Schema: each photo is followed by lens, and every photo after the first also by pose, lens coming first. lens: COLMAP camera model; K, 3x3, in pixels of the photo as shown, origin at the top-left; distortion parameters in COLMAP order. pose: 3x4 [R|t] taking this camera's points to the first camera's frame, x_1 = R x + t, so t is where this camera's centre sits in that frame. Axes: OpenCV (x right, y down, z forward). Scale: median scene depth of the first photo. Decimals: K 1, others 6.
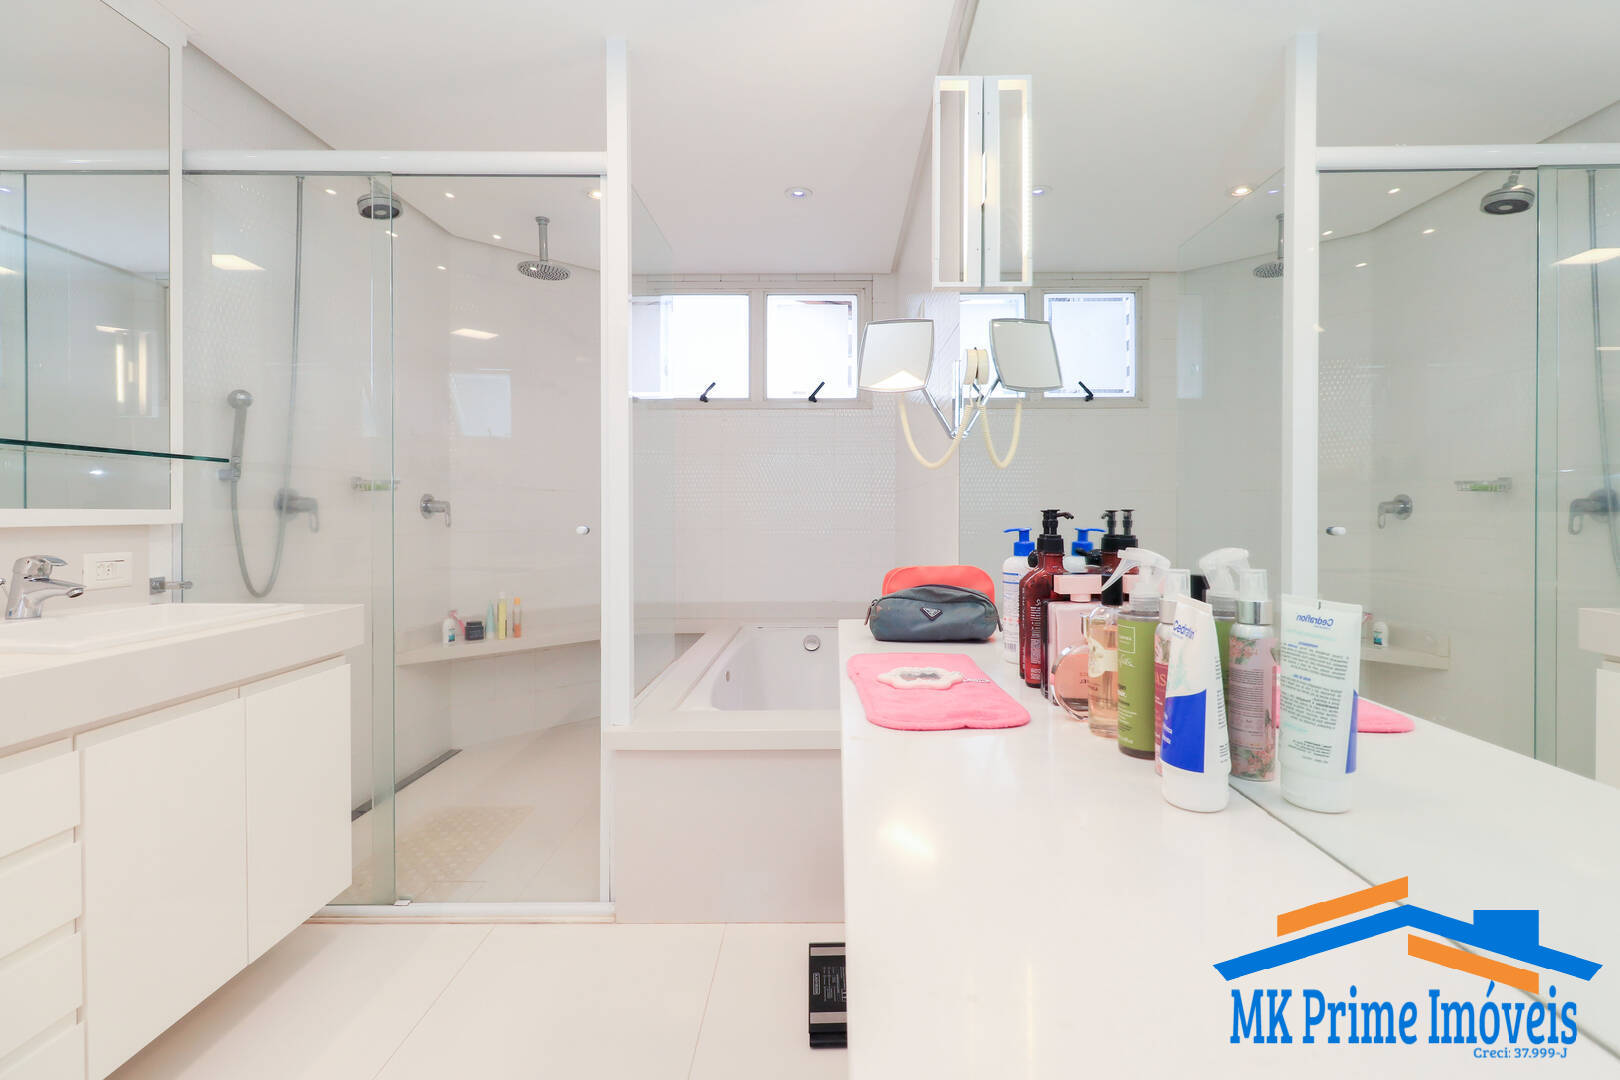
lens RADIAL K [[752.2, 0, 815.7], [0, 752.2, 519.9], [0, 0, 1]] dist [0.006547, -0.002259]
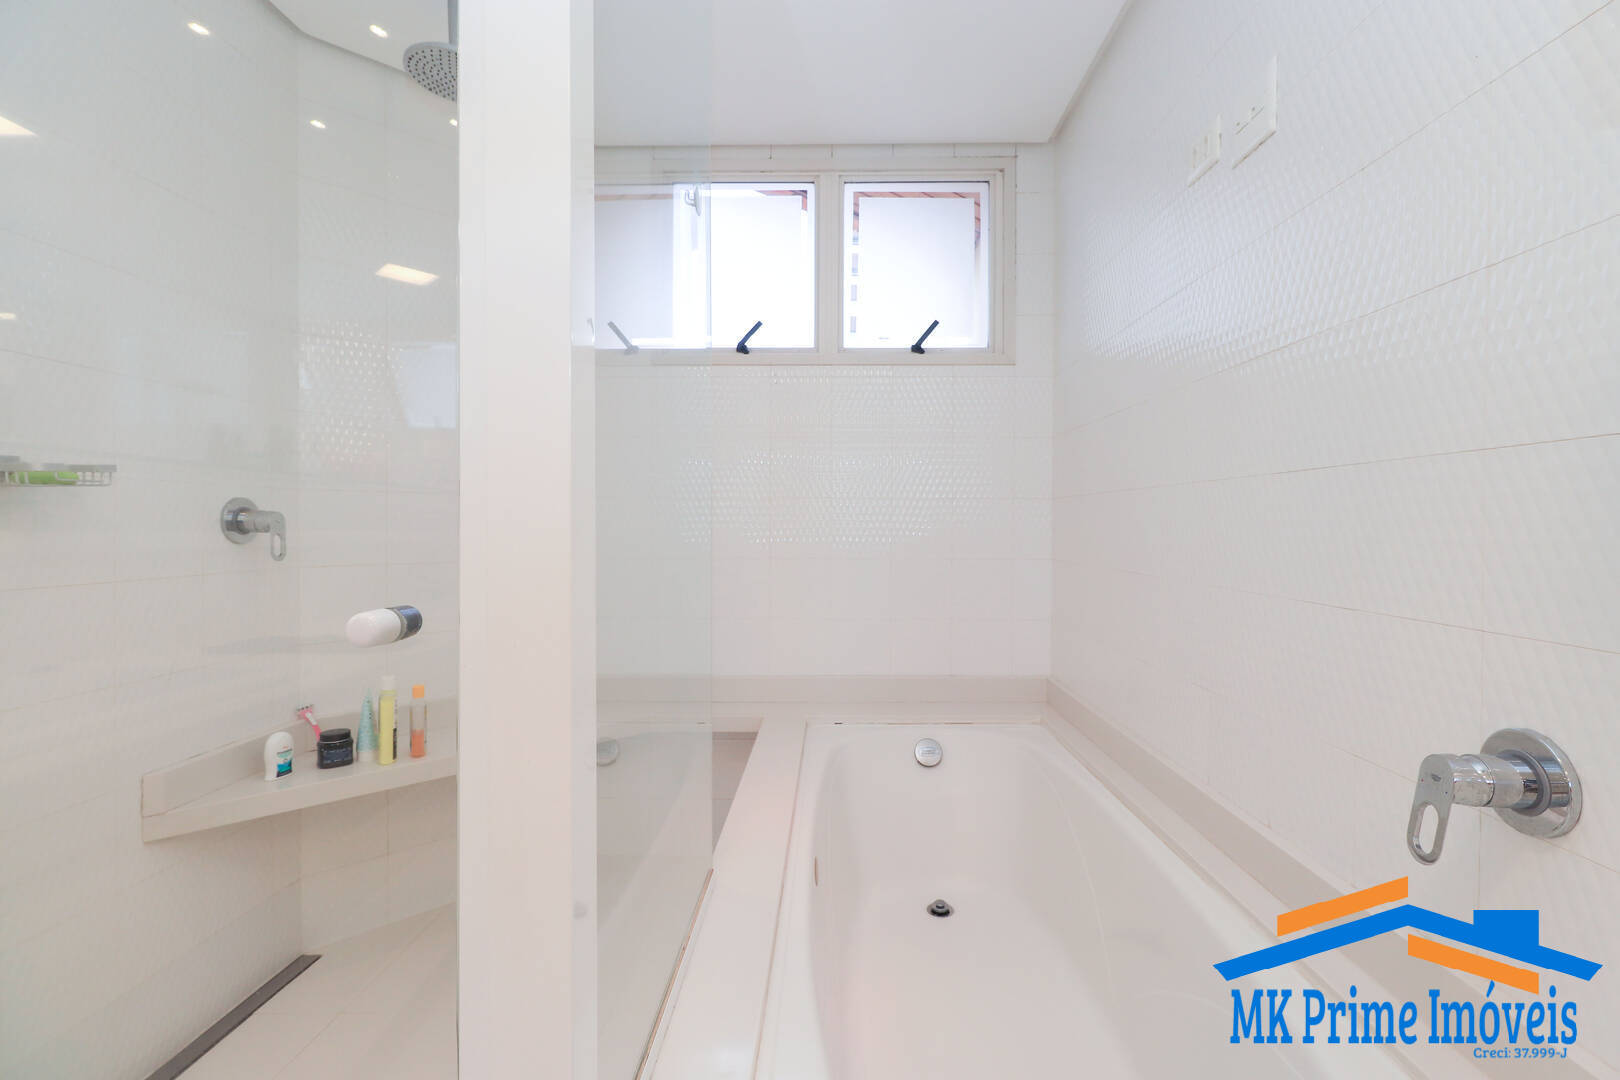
lens RADIAL K [[752.2, 0, 817.1], [0, 752.2, 535.5], [0, 0, 1]] dist [0.006547, -0.002259]
pose [[0.999990, 0.001568, -0.004151, -0.104733], [-0.001564, 0.999998, 0.000821, -0.008502], [0.004152, -0.000814, 0.999991, 0.467898]]
